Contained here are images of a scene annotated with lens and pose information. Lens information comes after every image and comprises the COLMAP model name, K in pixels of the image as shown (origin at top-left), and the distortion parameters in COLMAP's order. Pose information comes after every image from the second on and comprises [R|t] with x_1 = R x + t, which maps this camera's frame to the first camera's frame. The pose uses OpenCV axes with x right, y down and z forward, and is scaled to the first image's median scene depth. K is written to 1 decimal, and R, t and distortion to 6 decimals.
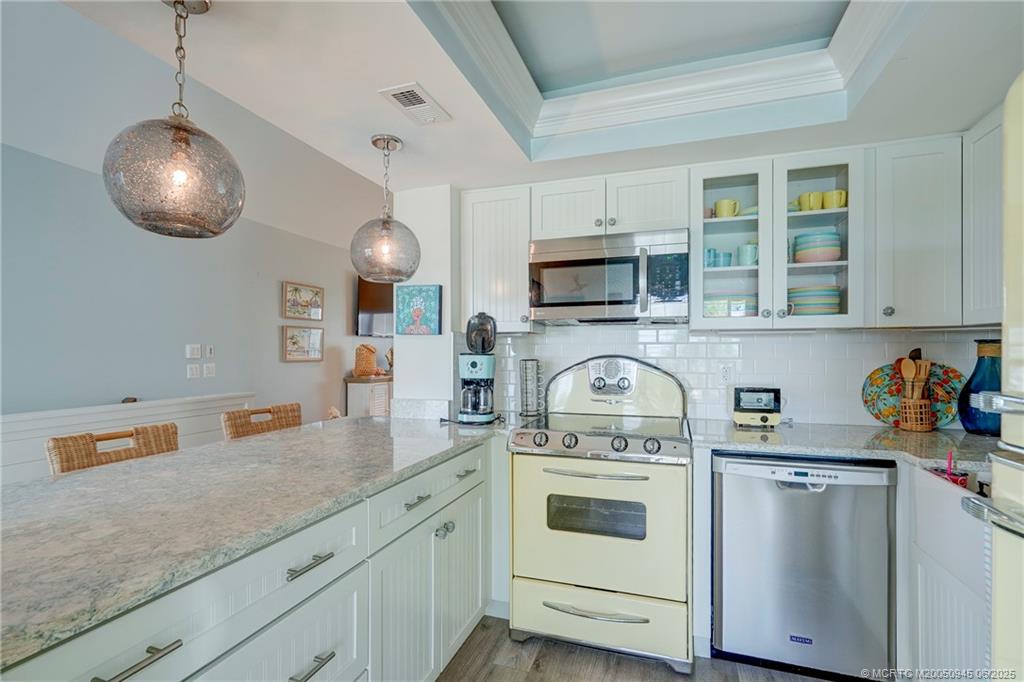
lens RADIAL K [[473.9, 0, 509.9], [0, 473.9, 342.6], [0, 0, 1]] dist [-0.015821, 0.016078]
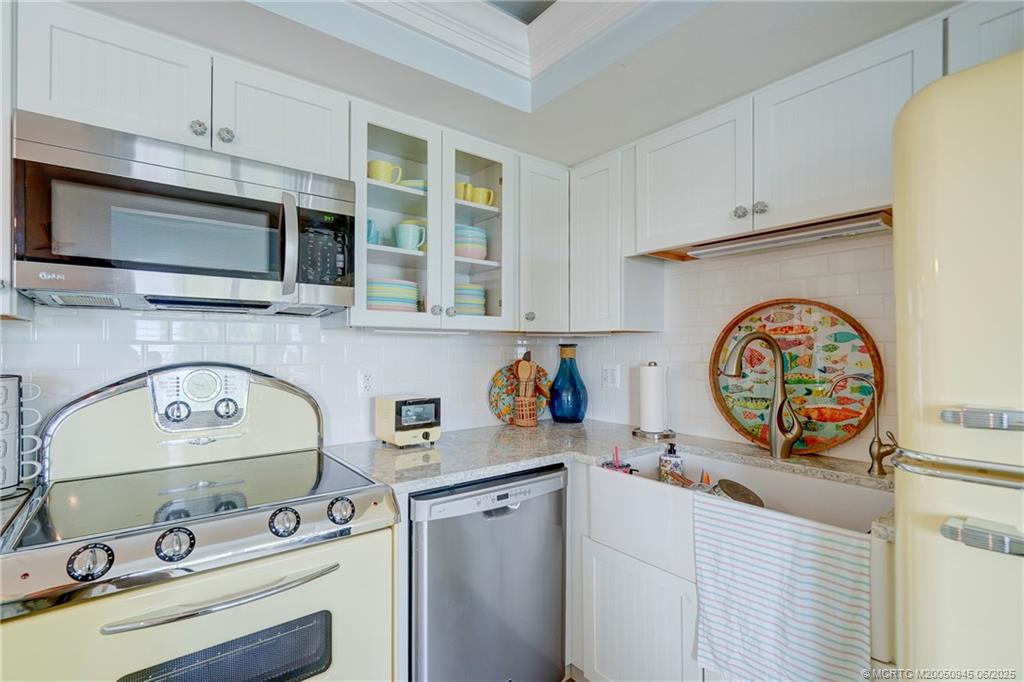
lens RADIAL K [[473.9, 0, 509.9], [0, 473.9, 342.6], [0, 0, 1]] dist [-0.015821, 0.016078]
pose [[0.543066, 0.012132, 0.839603, -0.090592], [-0.014924, 0.999877, -0.004795, -0.001800], [-0.839558, -0.009926, 0.543180, 0.420050]]
